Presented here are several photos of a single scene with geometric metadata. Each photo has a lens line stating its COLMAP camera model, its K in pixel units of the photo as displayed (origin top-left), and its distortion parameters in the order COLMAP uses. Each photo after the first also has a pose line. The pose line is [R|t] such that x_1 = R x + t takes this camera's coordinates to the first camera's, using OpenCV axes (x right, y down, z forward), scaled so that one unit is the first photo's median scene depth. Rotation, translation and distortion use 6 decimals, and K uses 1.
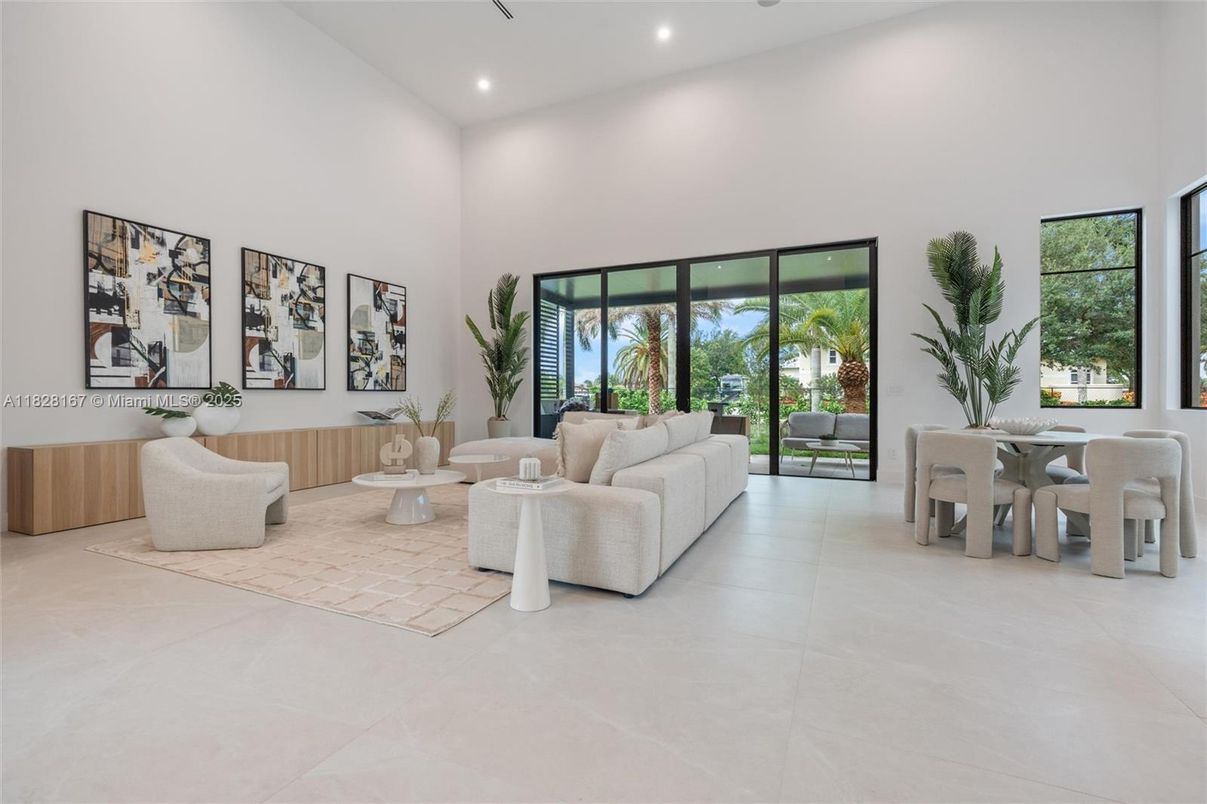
lens RADIAL K [[553.7, 0, 605.4], [0, 553.7, 396.0], [0, 0, 1]] dist [0.002051, 0.000032]
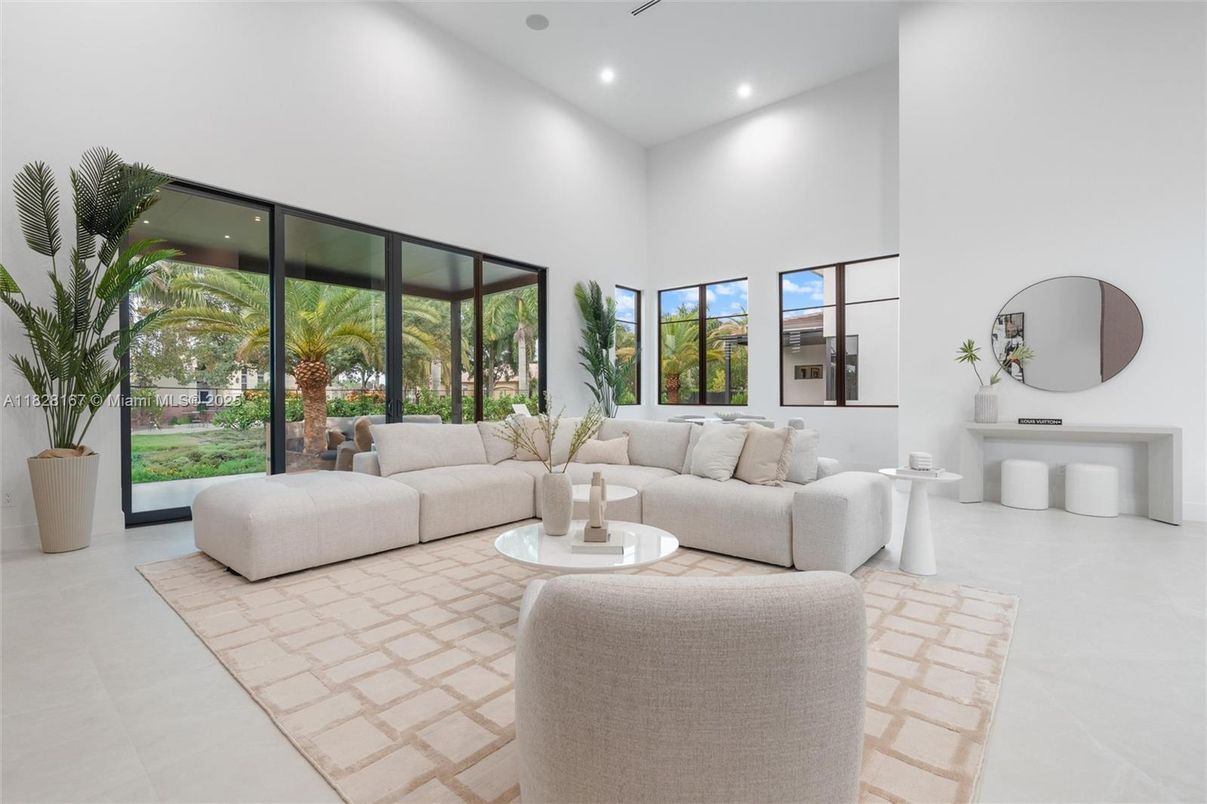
lens RADIAL K [[553.7, 0, 605.4], [0, 553.7, 396.0], [0, 0, 1]] dist [0.002051, 0.000032]
pose [[0.298400, -0.006515, 0.954419, -0.645788], [0.004267, 0.999976, 0.005492, -0.013181], [-0.954431, 0.002434, 0.298421, 0.499317]]
